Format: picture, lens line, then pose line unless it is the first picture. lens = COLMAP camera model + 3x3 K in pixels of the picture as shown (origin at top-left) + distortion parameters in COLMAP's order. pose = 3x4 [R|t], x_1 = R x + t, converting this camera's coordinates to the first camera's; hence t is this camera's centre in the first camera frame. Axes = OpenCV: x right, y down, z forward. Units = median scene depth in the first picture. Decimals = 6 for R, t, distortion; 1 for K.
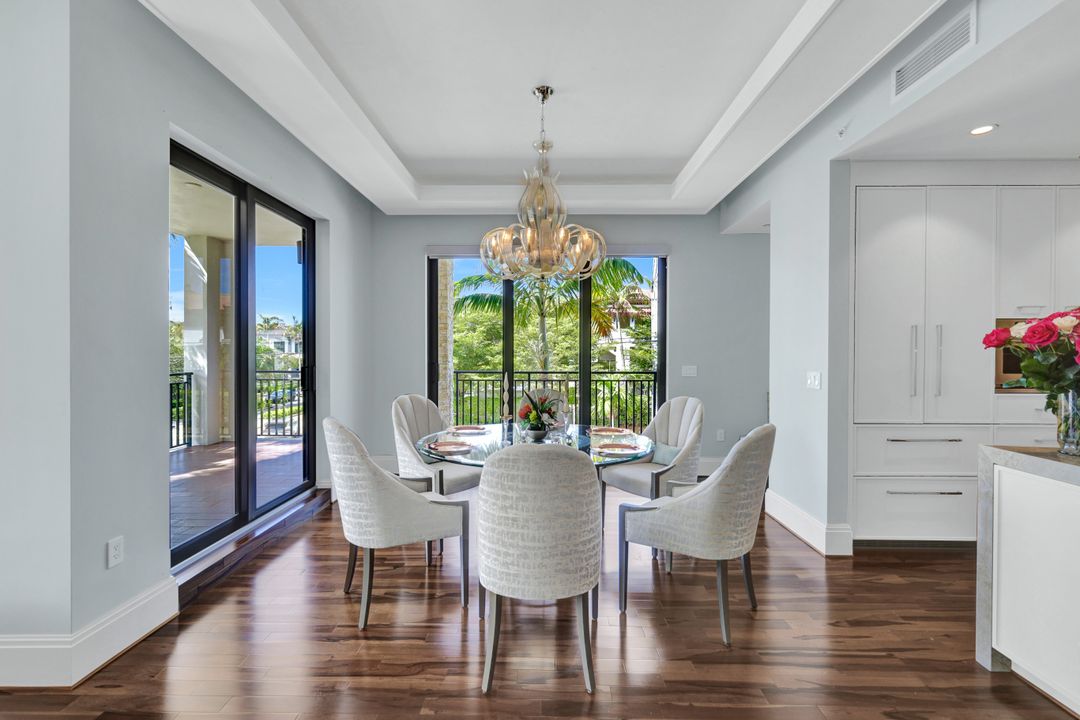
lens RADIAL K [[470.7, 0, 539.7], [0, 470.7, 356.5], [0, 0, 1]] dist [0.002503, 0.000702]
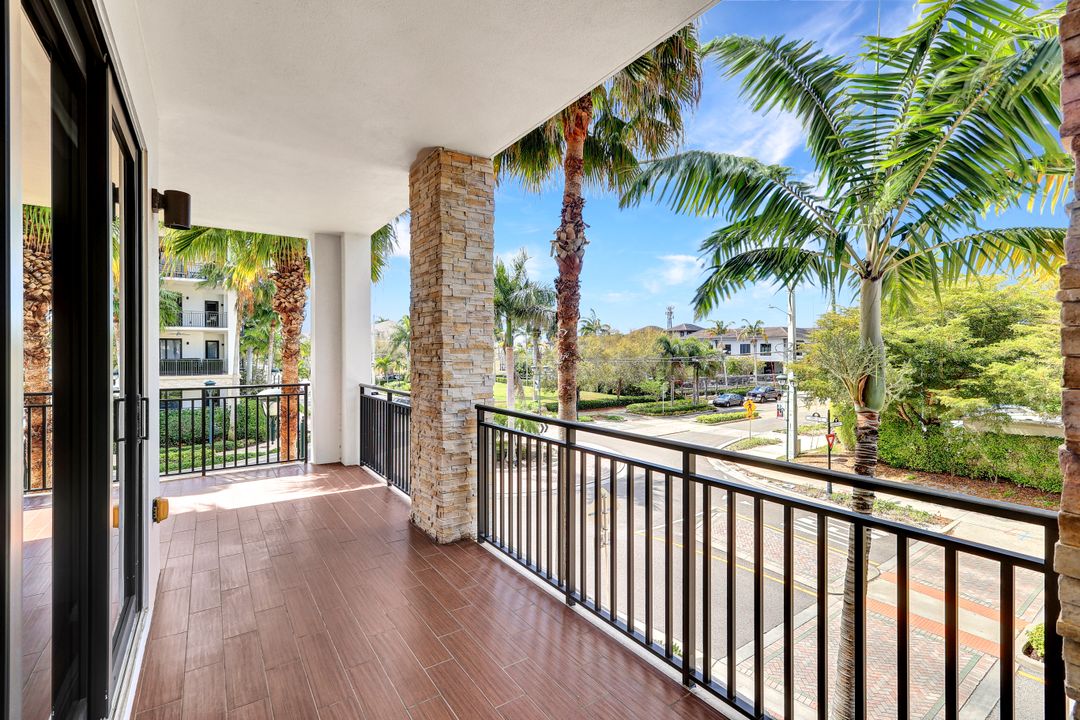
lens RADIAL K [[473.9, 0, 541.6], [0, 473.9, 355.1], [0, 0, 1]] dist [-0.003989, -0.000208]
pose [[0.603037, -0.000297, -0.797713, 0.352402], [-0.006060, 0.999969, -0.004953, -0.051044], [0.797691, 0.007821, 0.603016, 1.668819]]
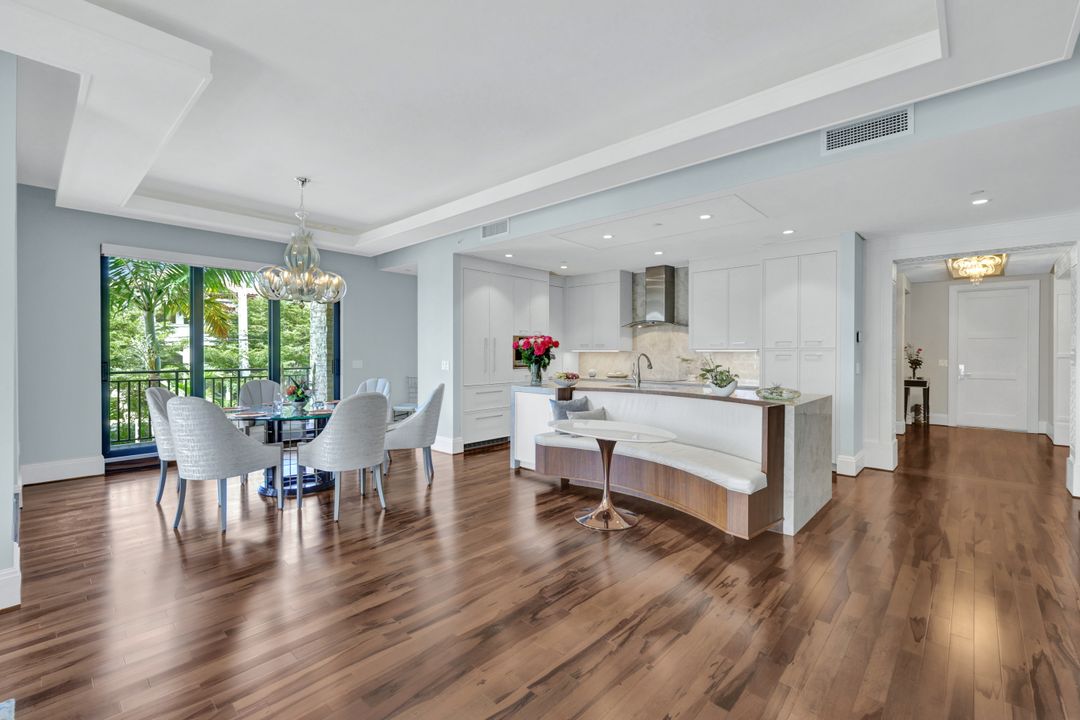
lens RADIAL K [[470.7, 0, 547.7], [0, 470.7, 356.7], [0, 0, 1]] dist [0.002503, 0.000702]
pose [[0.657895, -0.008050, 0.753067, -0.604958], [0.006954, 0.999965, 0.004614, 0.010052], [-0.753078, 0.002201, 0.657928, -0.586183]]
